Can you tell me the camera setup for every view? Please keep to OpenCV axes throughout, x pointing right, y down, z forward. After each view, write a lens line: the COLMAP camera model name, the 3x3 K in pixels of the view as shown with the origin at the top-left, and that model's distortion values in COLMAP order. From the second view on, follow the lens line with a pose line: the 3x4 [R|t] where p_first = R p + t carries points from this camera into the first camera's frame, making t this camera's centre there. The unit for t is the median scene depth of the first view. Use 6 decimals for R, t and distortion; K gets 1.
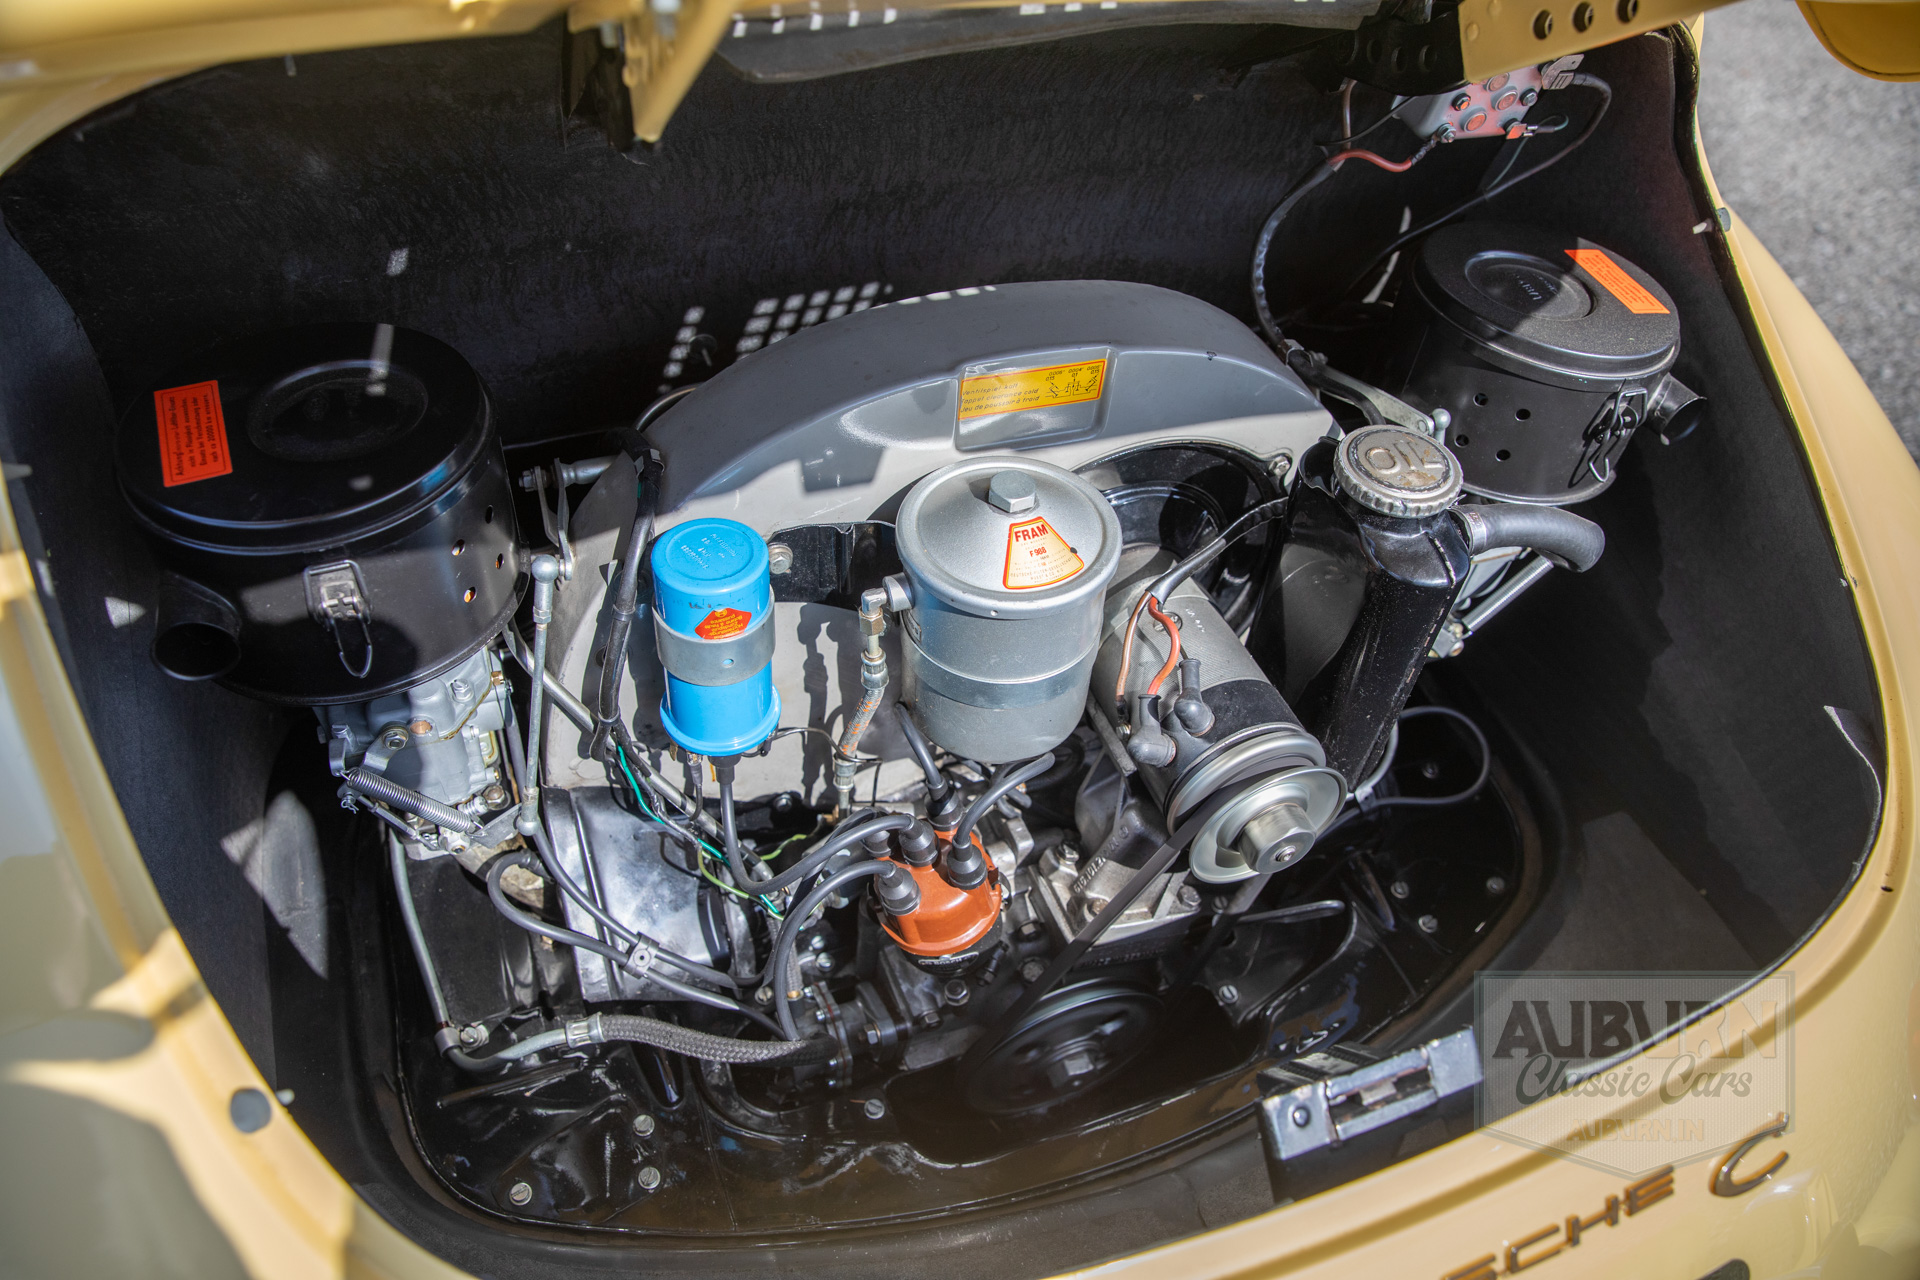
lens RADIAL K [[1290.2, 0, 960.0], [0, 1290.2, 640.0], [0, 0, 1]] dist [-0.136398, 0.100464]
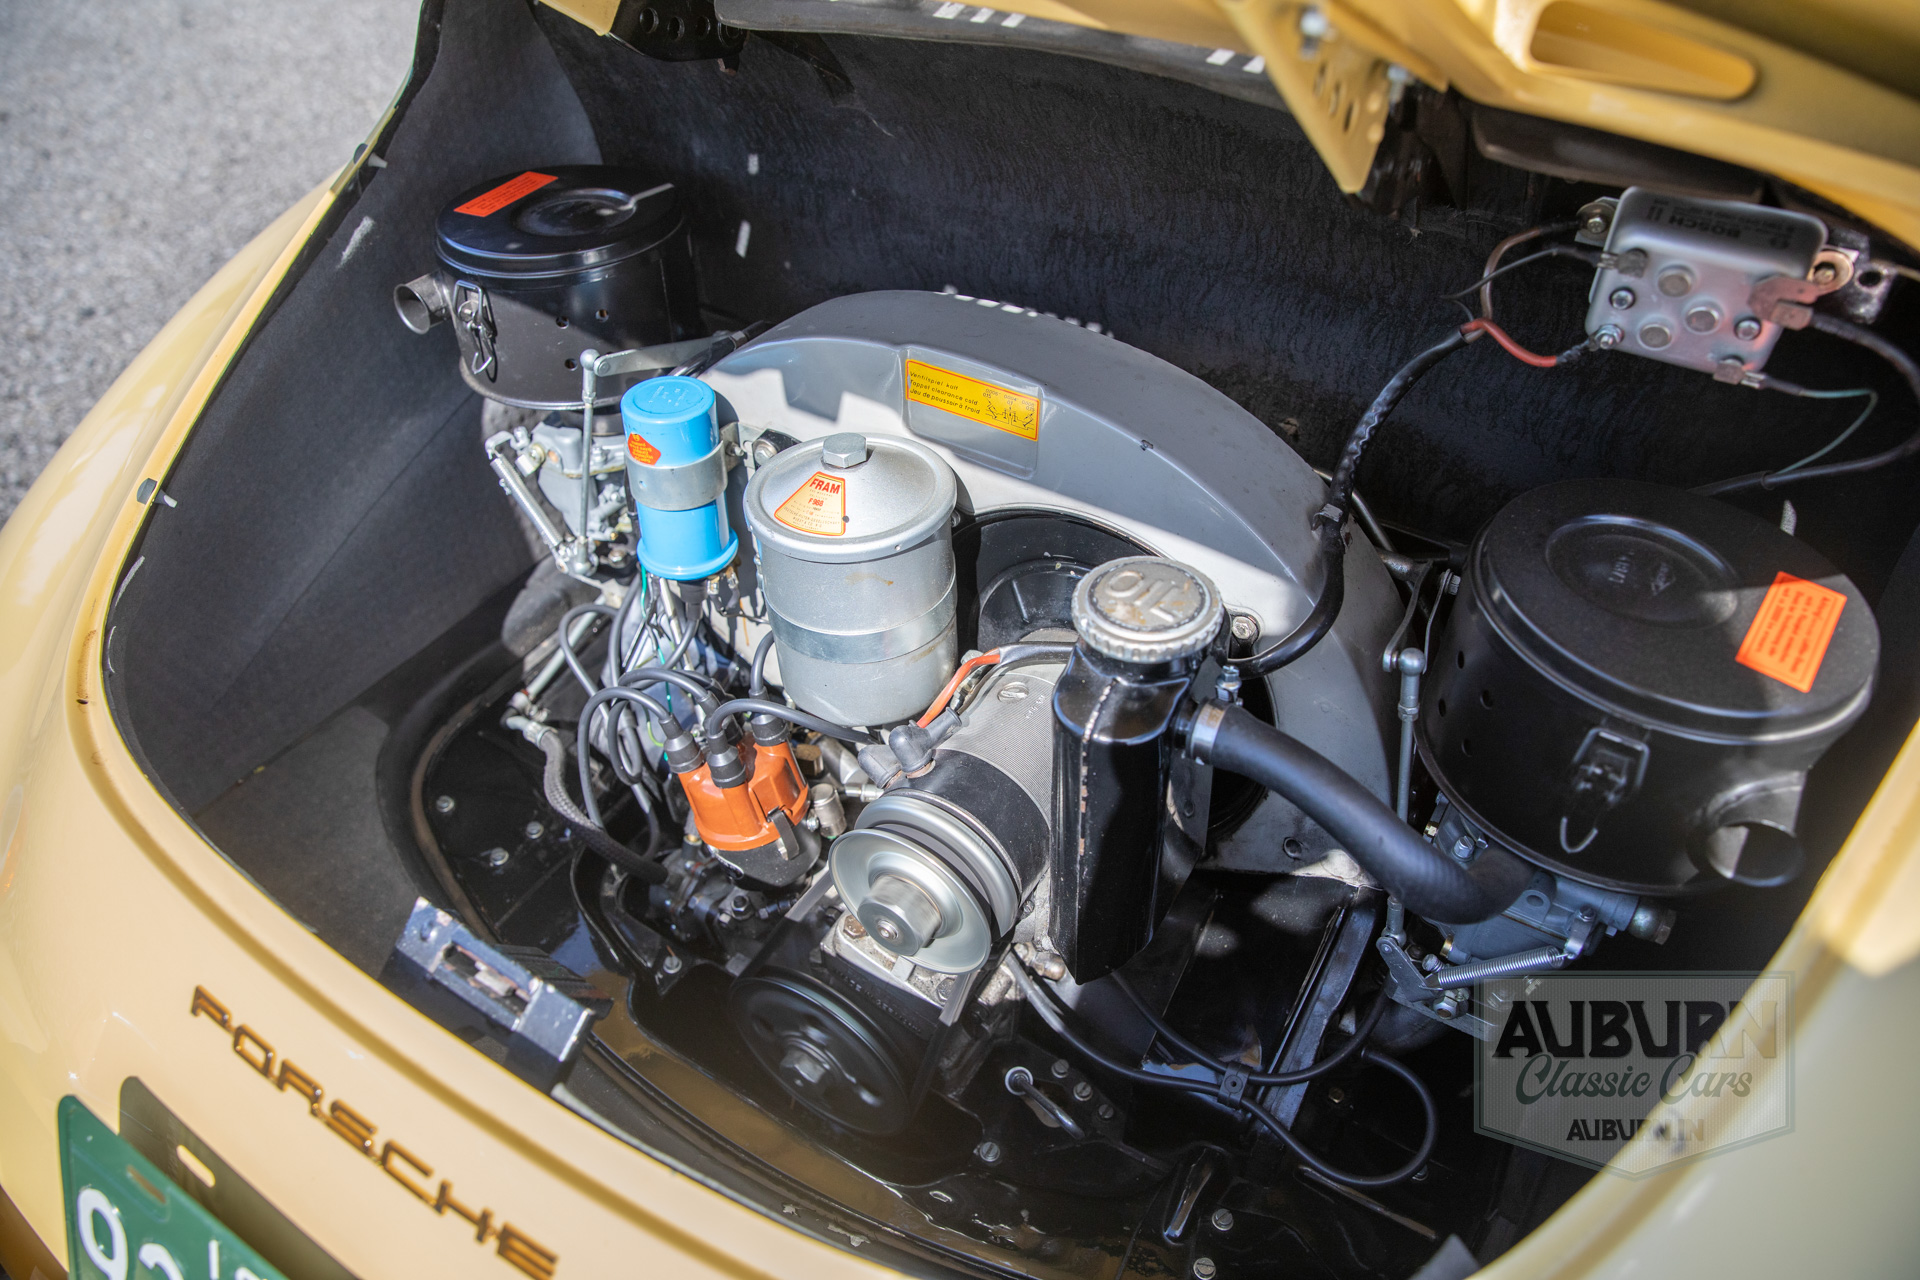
lens RADIAL K [[1290.2, 0, 960.0], [0, 1290.2, 640.0], [0, 0, 1]] dist [-0.136398, 0.100464]
pose [[0.607206, 0.456364, -0.650409, 0.709314], [-0.531667, 0.841695, 0.094231, -0.109729], [0.590450, 0.288584, 0.753716, 0.241941]]
